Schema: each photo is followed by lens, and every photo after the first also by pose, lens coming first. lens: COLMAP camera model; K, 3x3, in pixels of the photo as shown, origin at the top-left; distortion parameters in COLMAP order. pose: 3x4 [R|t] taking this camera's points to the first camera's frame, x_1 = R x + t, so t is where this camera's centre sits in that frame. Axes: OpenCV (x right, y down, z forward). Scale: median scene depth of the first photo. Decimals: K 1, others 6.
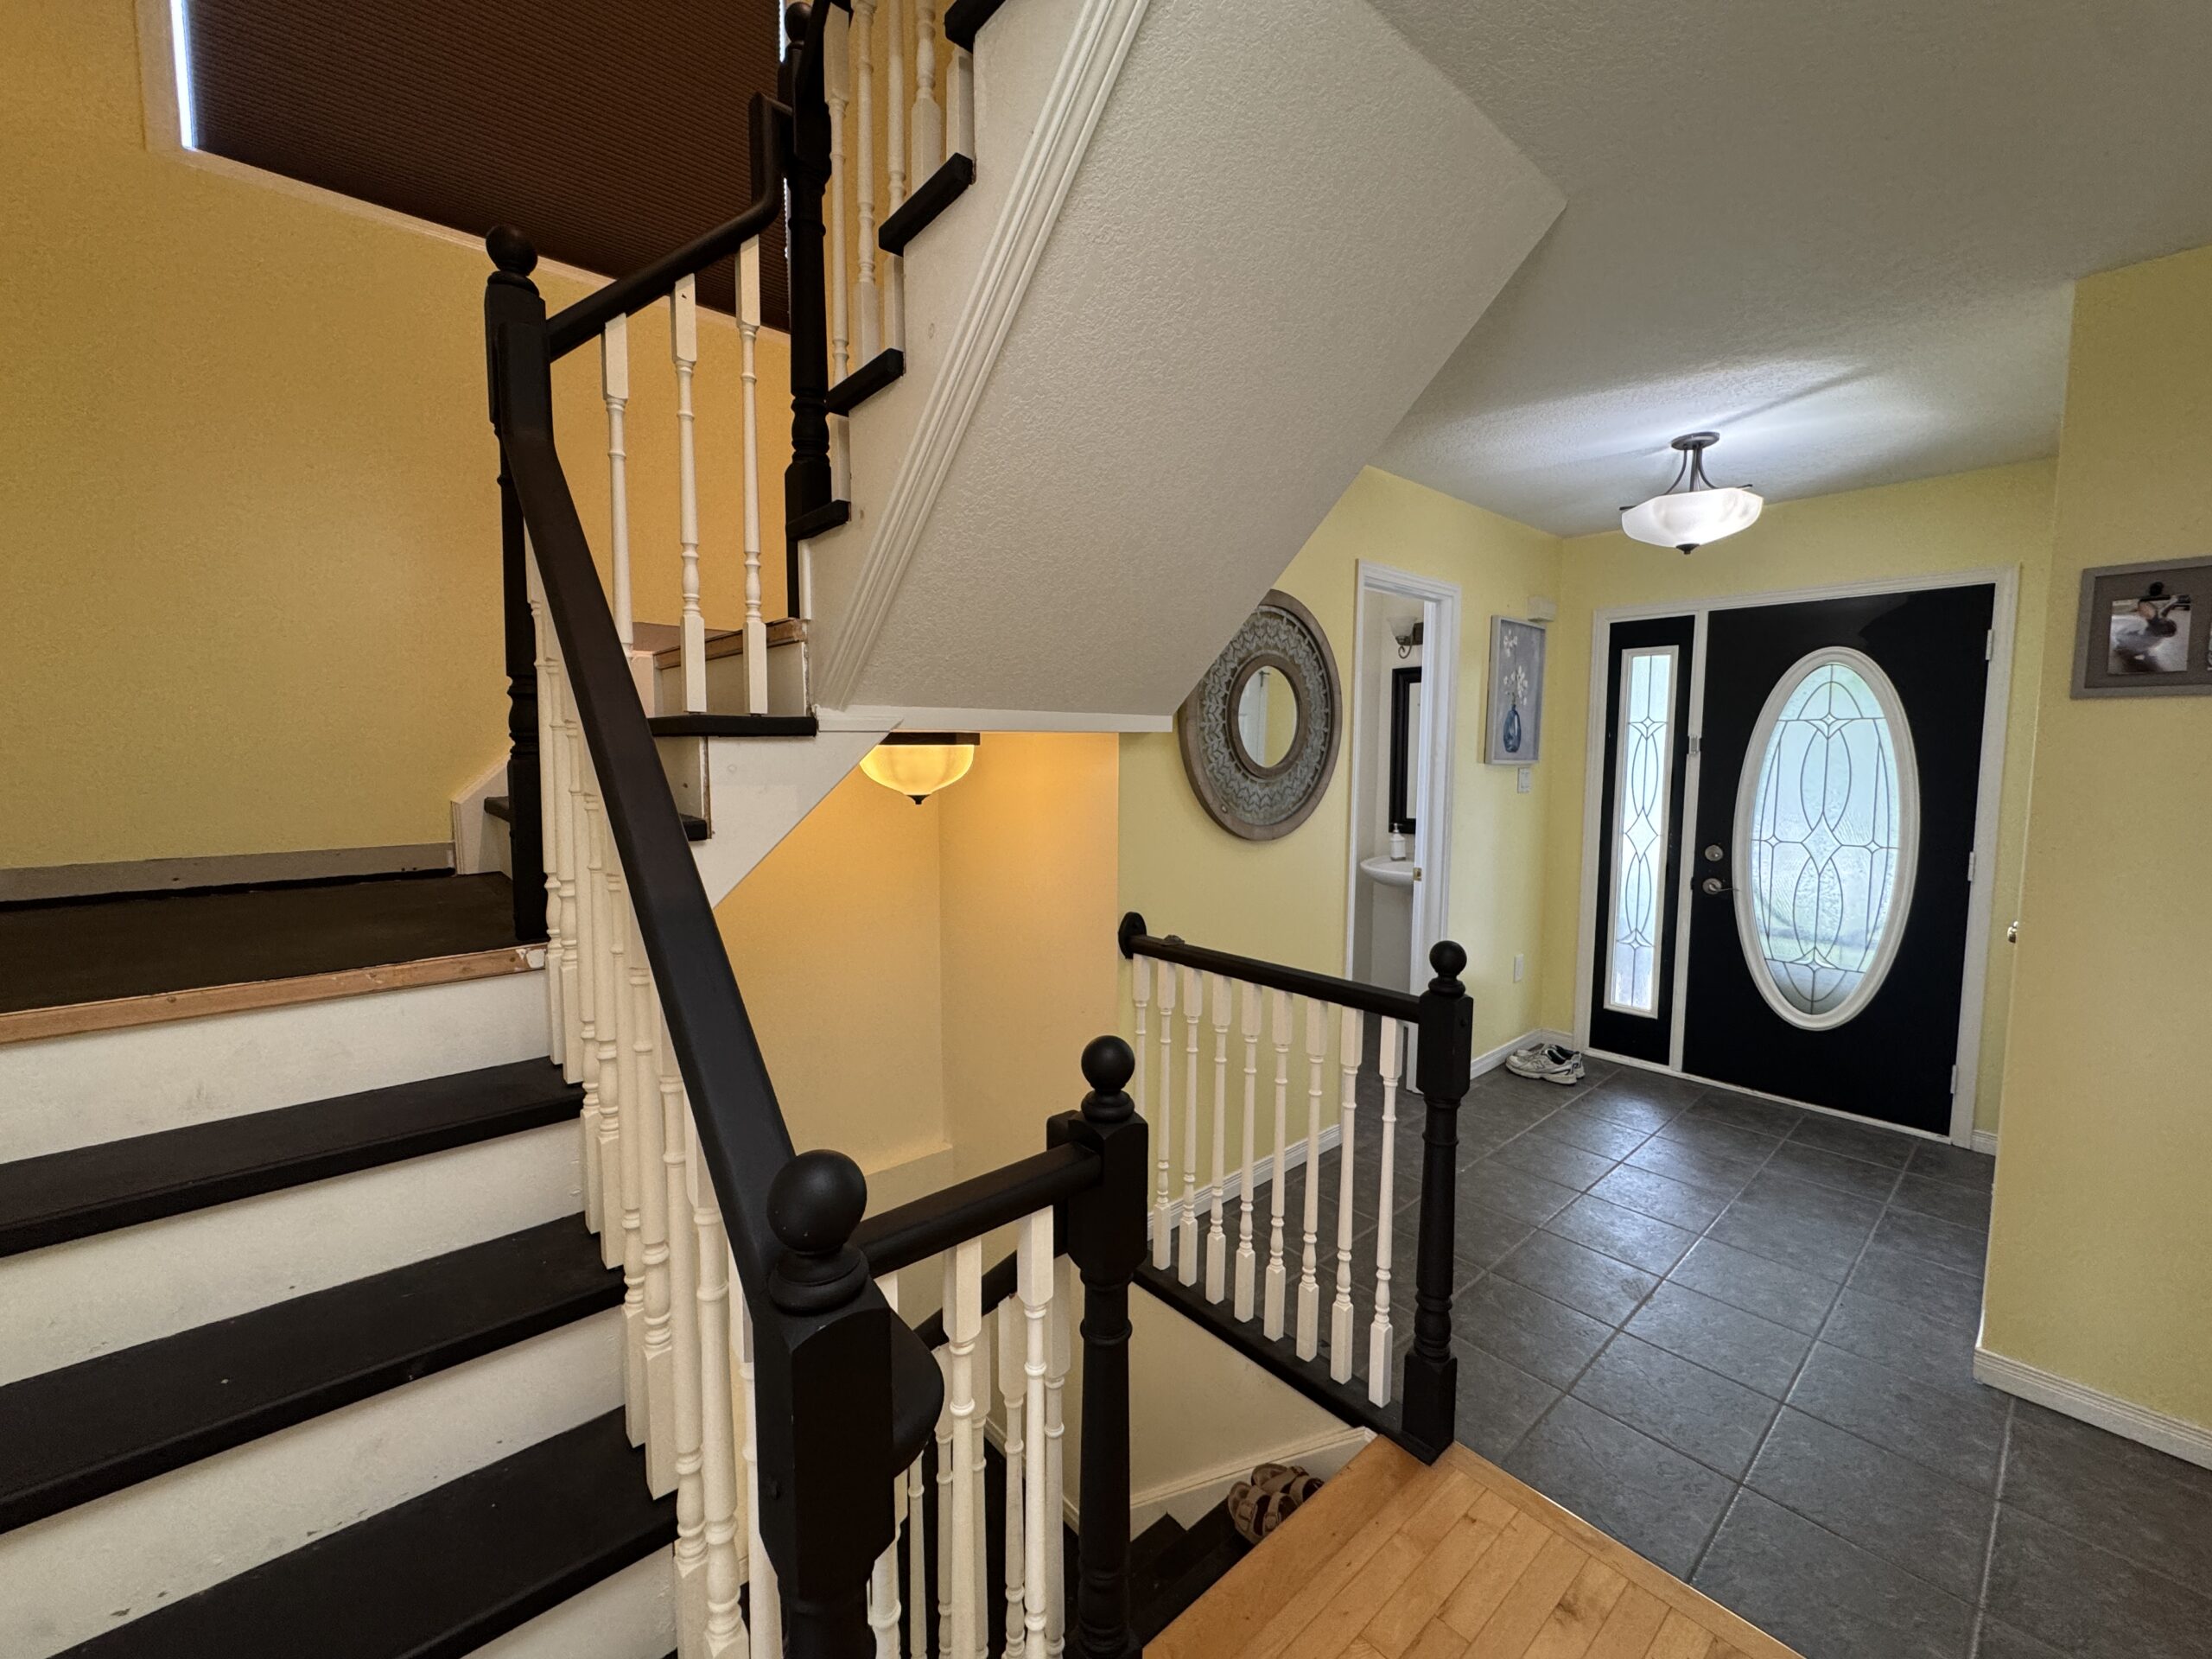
lens RADIAL K [[879.7, 0, 1110.1], [0, 879.7, 819.7], [0, 0, 1]] dist [0.000899, 0.000626]
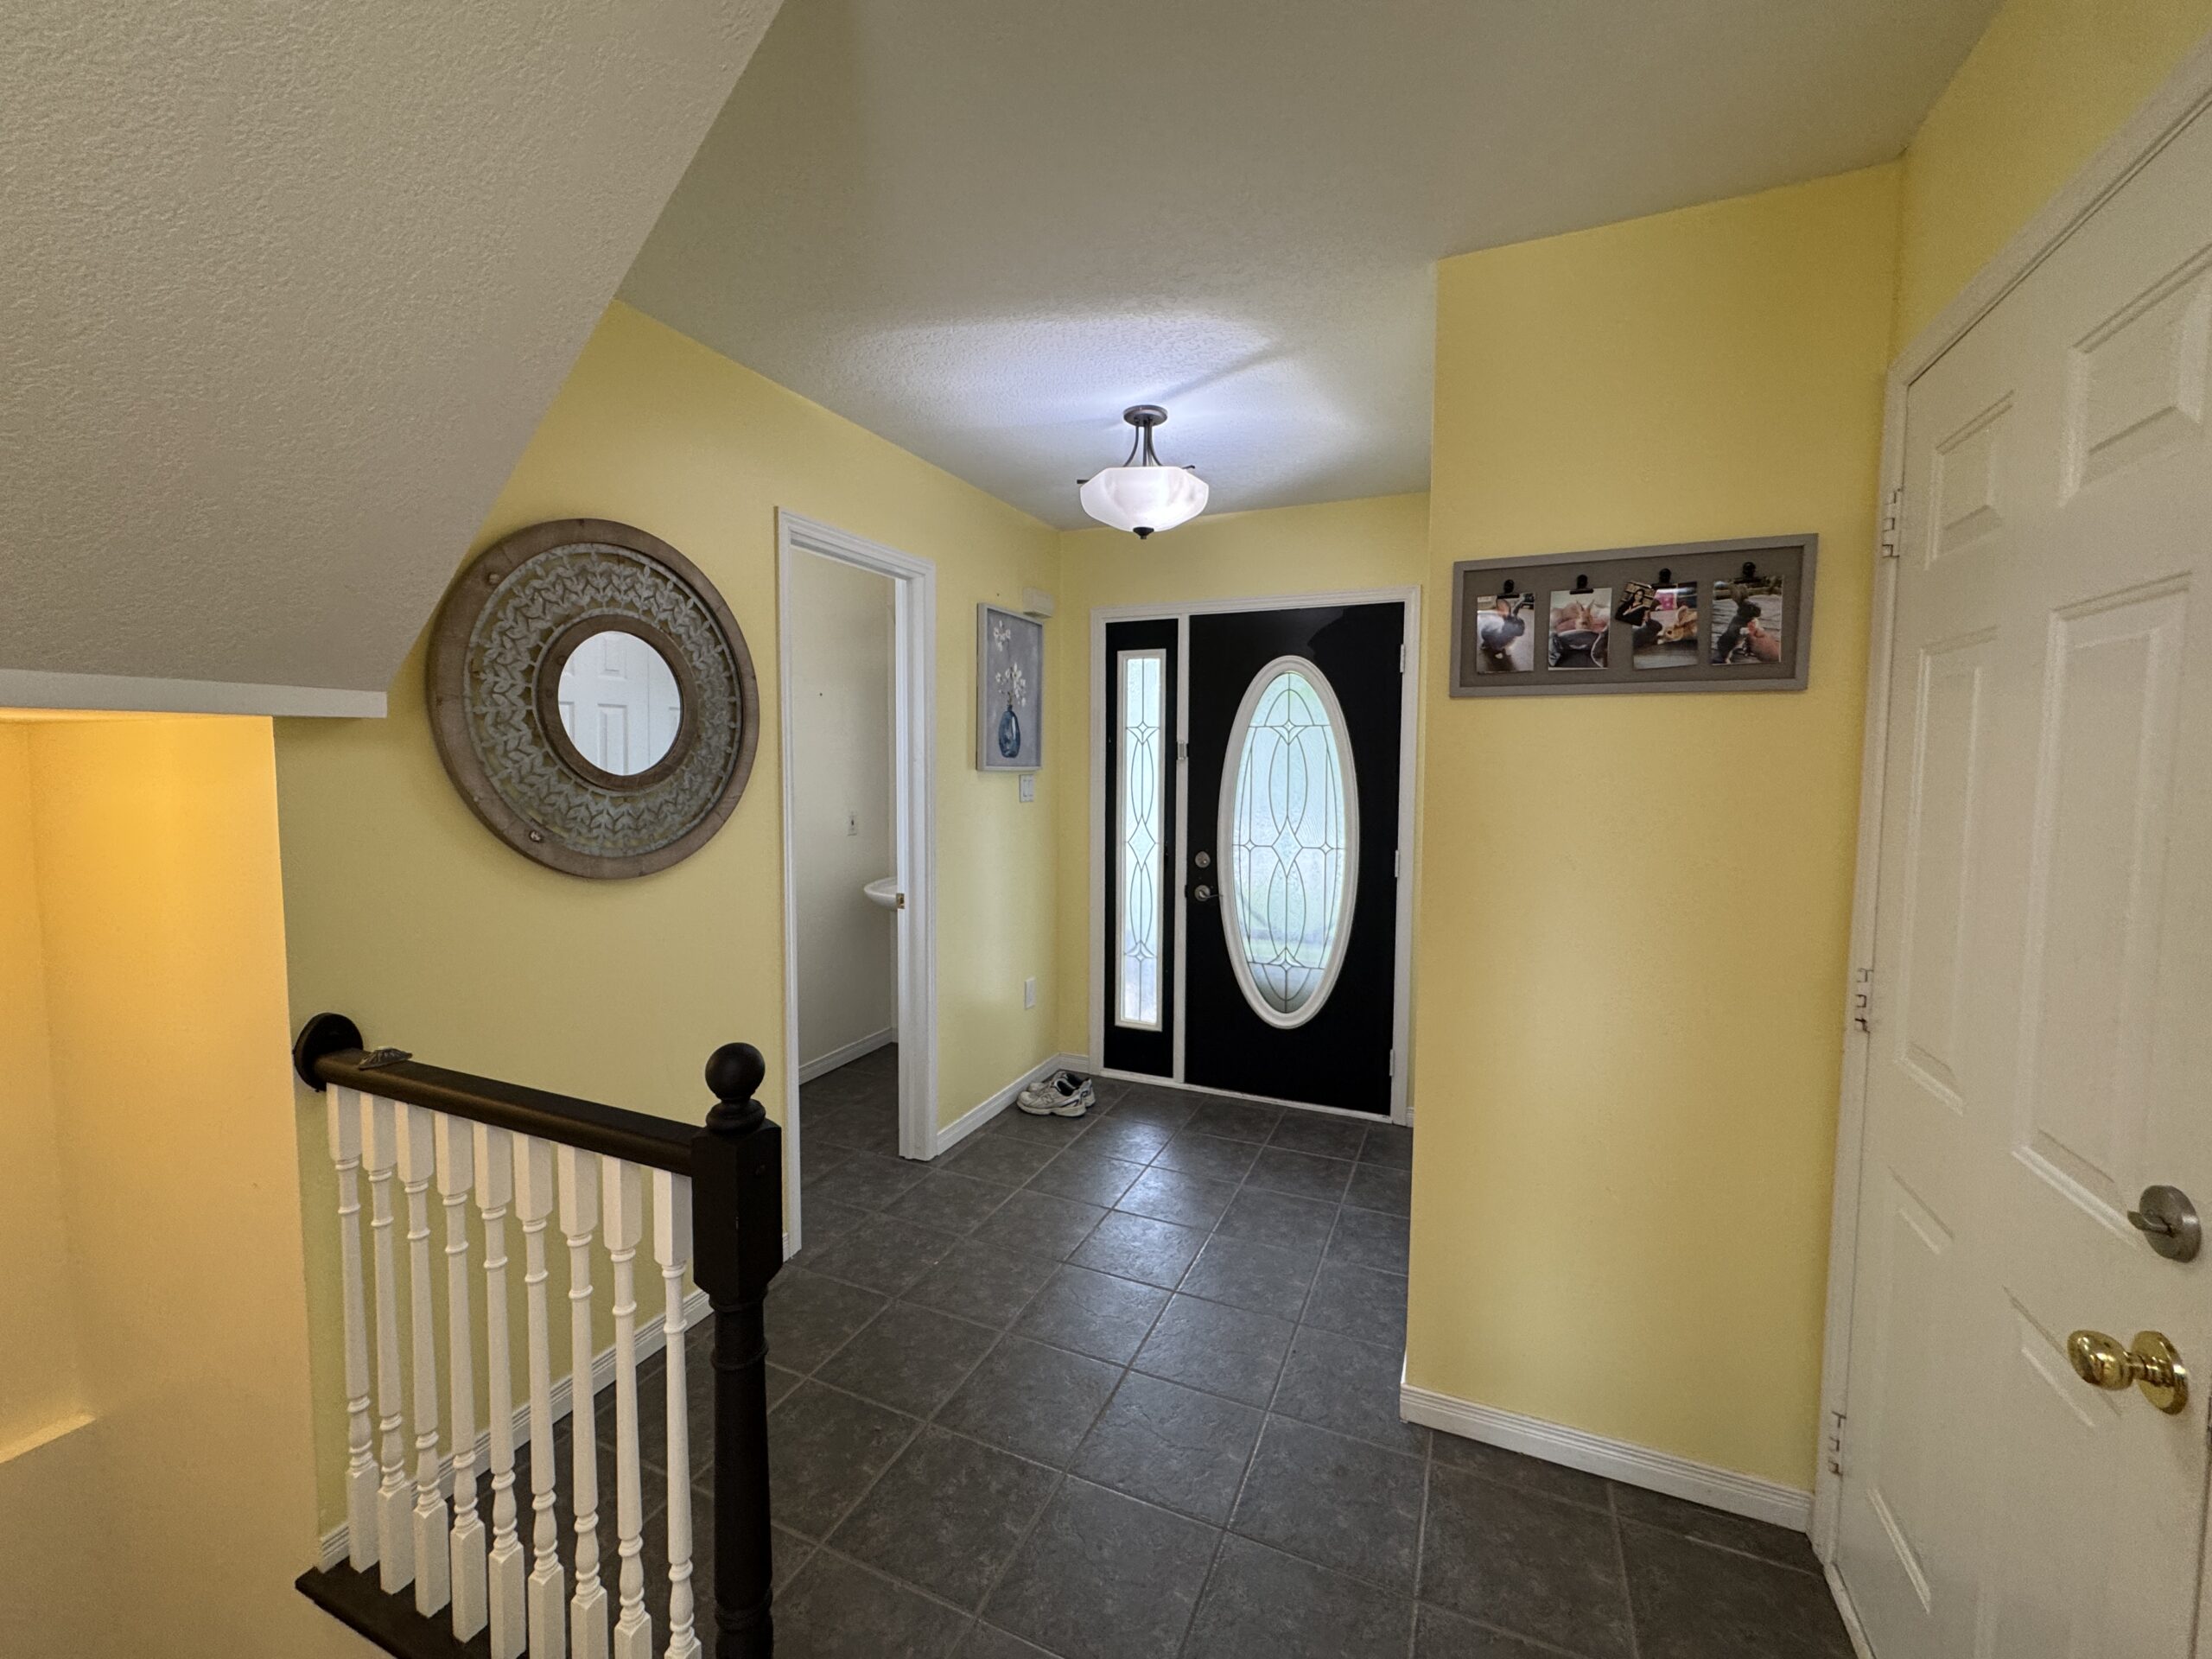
lens RADIAL K [[879.7, 0, 1107.8], [0, 879.7, 818.2], [0, 0, 1]] dist [0.000899, 0.000626]
pose [[0.906214, -0.026500, 0.421989, 0.217913], [0.032050, 0.999468, -0.006061, -0.007488], [-0.421604, 0.019017, 0.906581, 0.183915]]
